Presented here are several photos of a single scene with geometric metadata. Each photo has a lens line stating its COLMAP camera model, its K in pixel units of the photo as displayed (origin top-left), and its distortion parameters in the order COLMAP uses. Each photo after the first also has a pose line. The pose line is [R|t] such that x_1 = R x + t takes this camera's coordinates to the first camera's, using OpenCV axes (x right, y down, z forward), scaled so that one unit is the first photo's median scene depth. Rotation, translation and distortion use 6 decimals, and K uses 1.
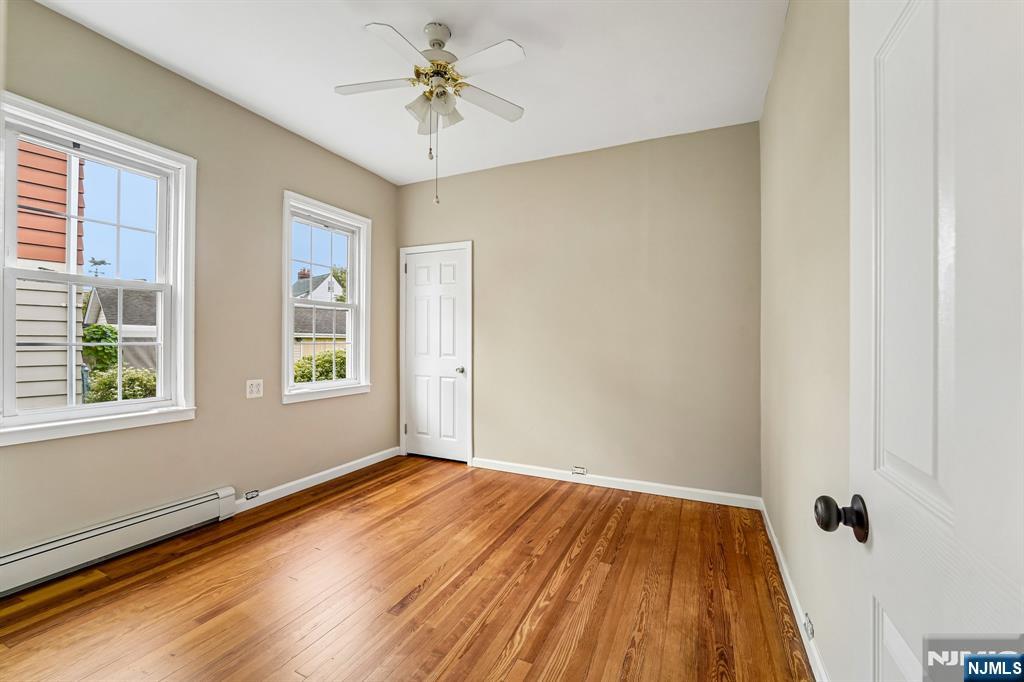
lens RADIAL K [[419.6, 0, 510.2], [0, 419.6, 341.5], [0, 0, 1]] dist [-0.020843, -0.000445]
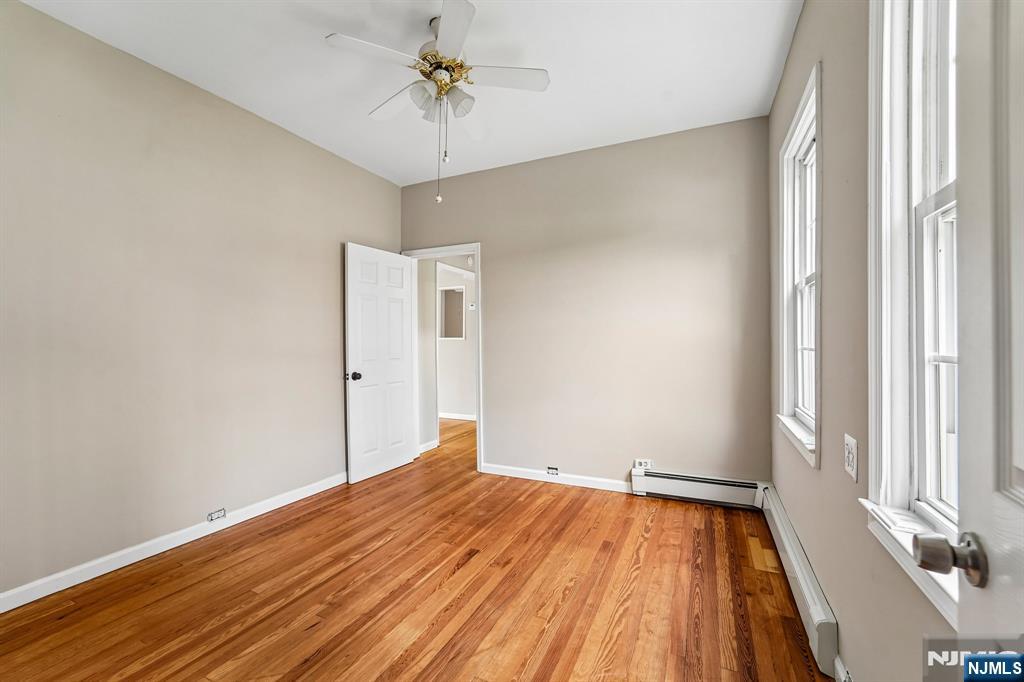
lens RADIAL K [[419.6, 0, 510.2], [0, 419.6, 341.5], [0, 0, 1]] dist [-0.020843, -0.000445]
pose [[-0.999943, -0.010291, 0.002888, -0.325992], [-0.010312, 0.999921, -0.007216, -0.003808], [-0.002814, -0.007246, -0.999970, 1.948712]]
